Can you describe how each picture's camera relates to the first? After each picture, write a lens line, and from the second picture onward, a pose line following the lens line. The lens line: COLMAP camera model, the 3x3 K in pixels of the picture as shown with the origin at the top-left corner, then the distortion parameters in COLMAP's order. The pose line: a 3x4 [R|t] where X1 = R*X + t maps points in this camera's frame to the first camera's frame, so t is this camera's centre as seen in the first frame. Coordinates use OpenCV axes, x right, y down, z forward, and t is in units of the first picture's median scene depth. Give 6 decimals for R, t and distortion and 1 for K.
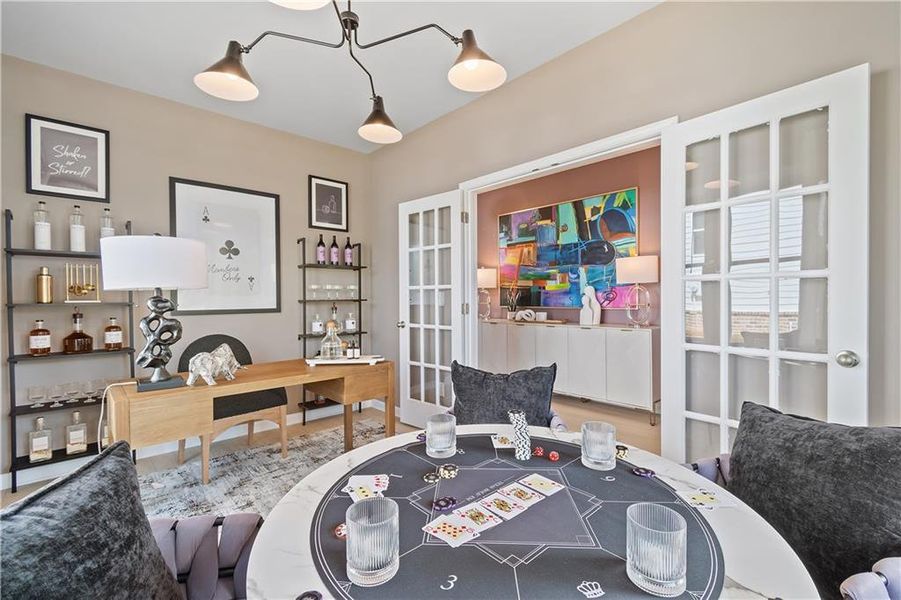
lens RADIAL K [[398.9, 0, 453.3], [0, 398.9, 299.0], [0, 0, 1]] dist [-0.000249, -0.000411]
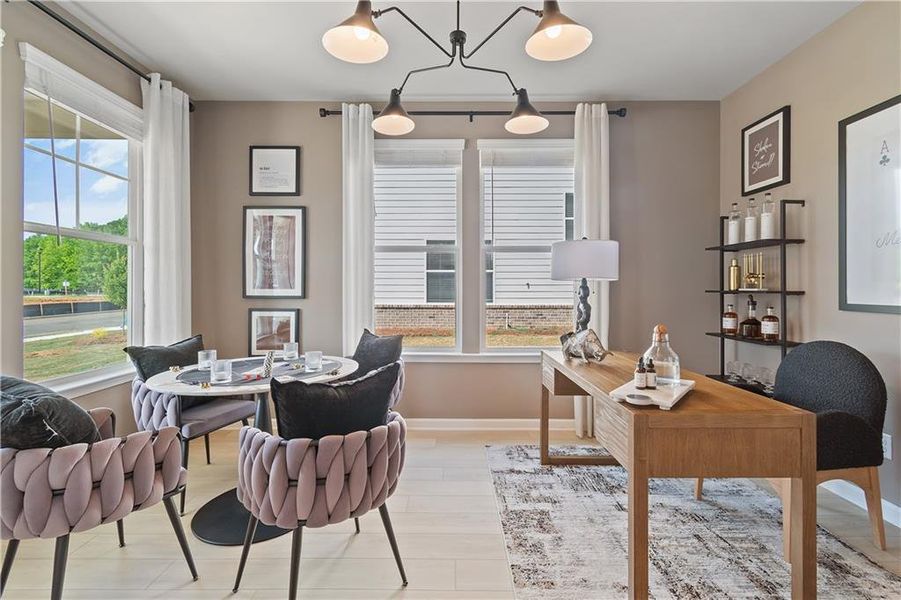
lens RADIAL K [[398.9, 0, 453.3], [0, 398.9, 299.0], [0, 0, 1]] dist [-0.000249, -0.000411]
pose [[-0.692059, 0.019083, -0.721588, 0.353283], [-0.012603, 0.999179, 0.038511, 0.000583], [0.721730, 0.035746, -0.691251, 1.124670]]
